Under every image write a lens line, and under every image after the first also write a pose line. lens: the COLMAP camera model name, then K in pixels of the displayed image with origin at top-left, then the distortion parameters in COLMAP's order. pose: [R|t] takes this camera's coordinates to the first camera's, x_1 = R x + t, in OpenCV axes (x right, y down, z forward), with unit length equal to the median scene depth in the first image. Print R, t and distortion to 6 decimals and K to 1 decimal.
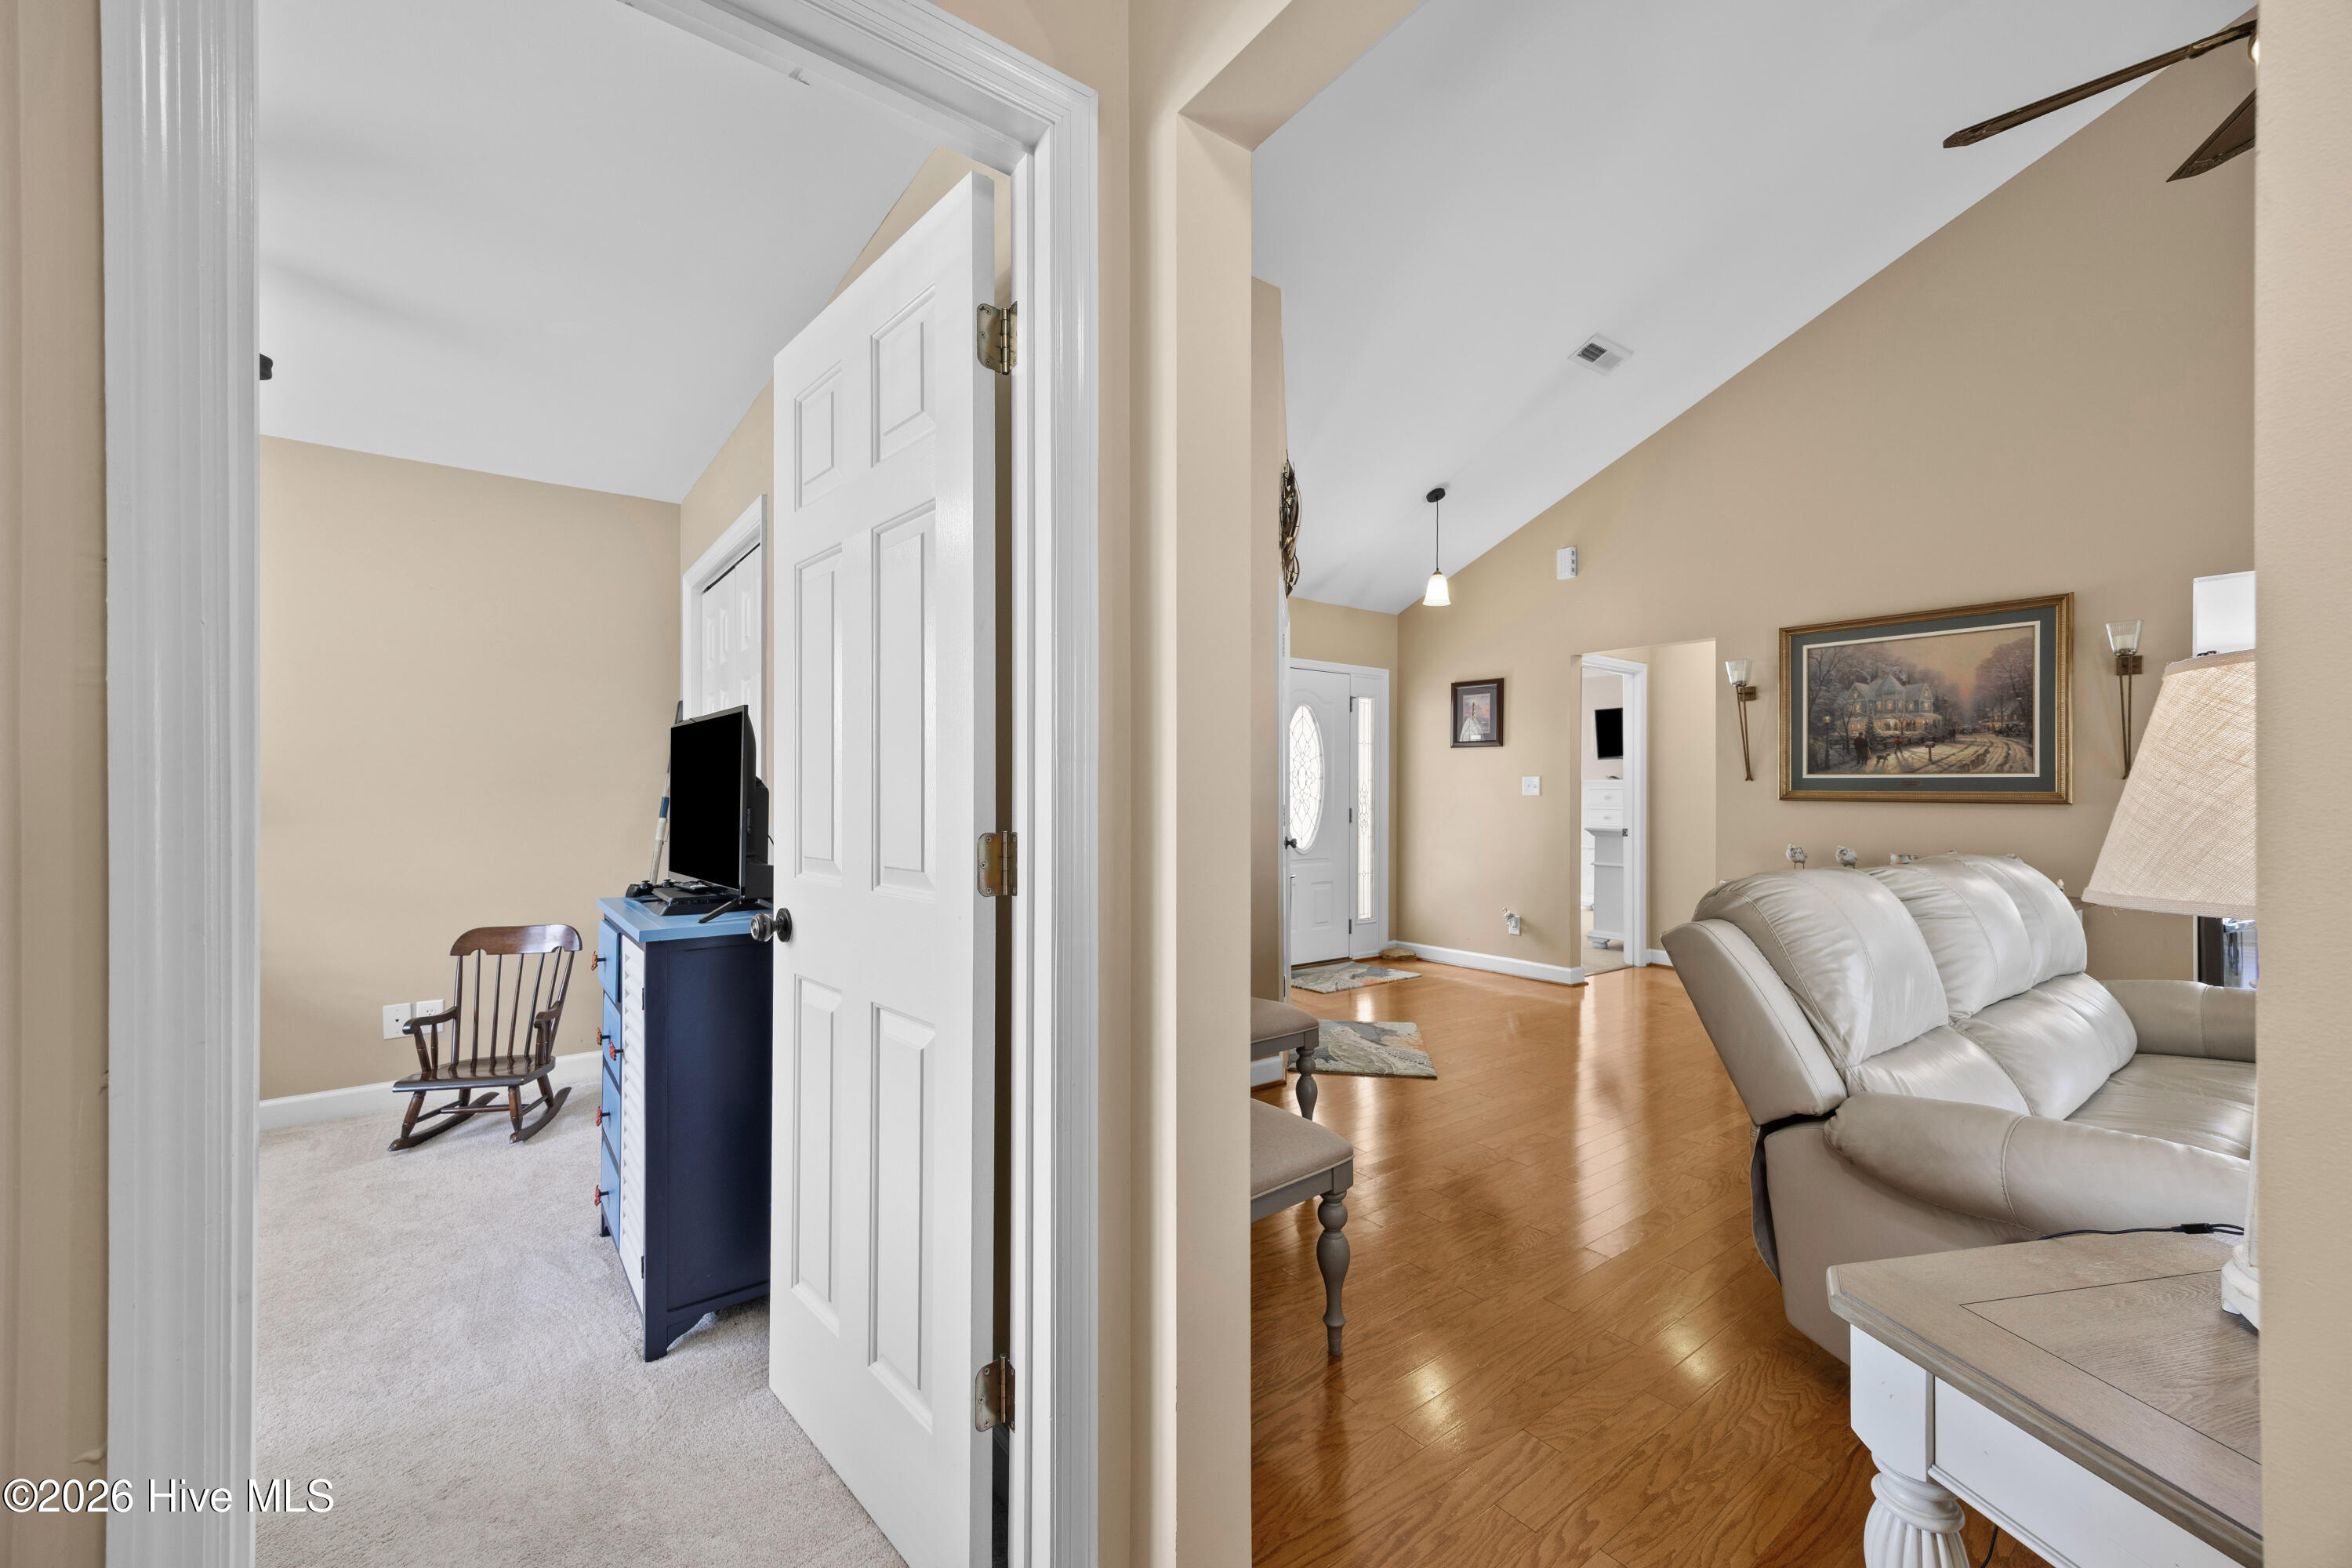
lens RADIAL K [[900.9, 0, 1172.8], [0, 900.9, 792.0], [0, 0, 1]] dist [-0.003230, 0.000323]
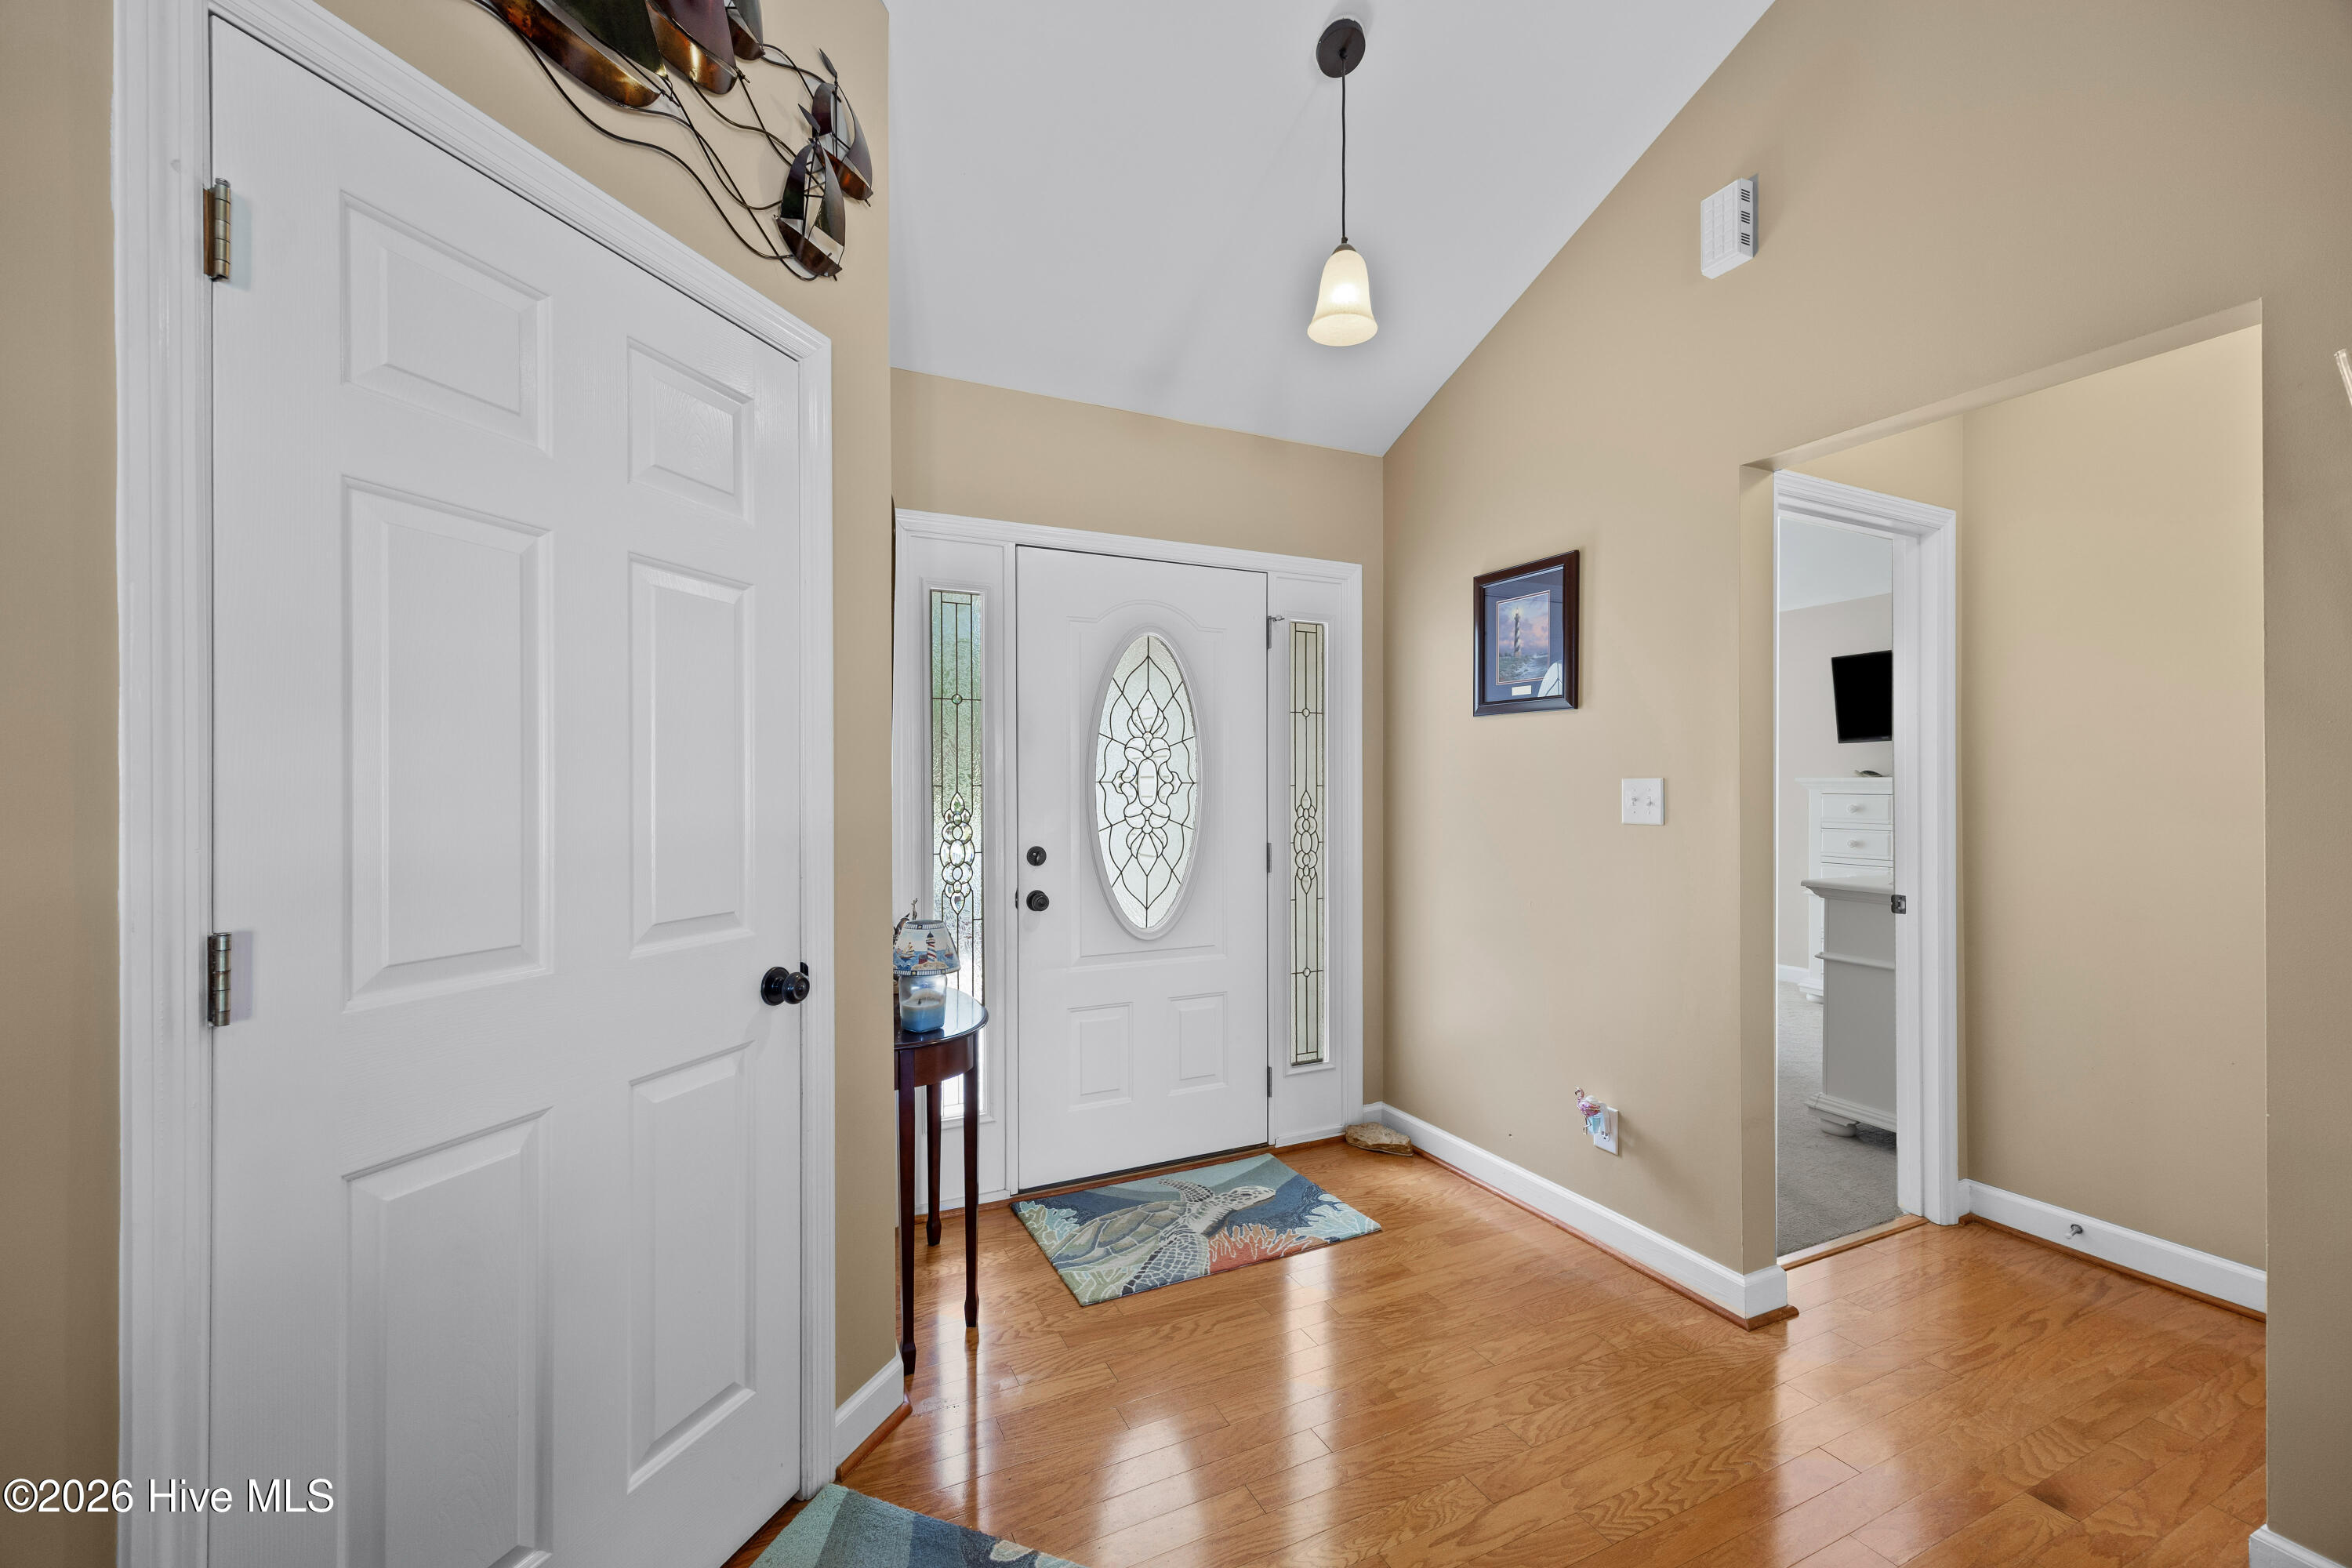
lens RADIAL K [[900.9, 0, 1180.2], [0, 900.9, 786.3], [0, 0, 1]] dist [-0.003230, 0.000323]
pose [[0.980045, -0.003504, -0.198743, 0.255157], [0.003344, 0.999994, -0.001138, -0.013019], [0.198746, 0.000451, 0.980051, 0.518944]]
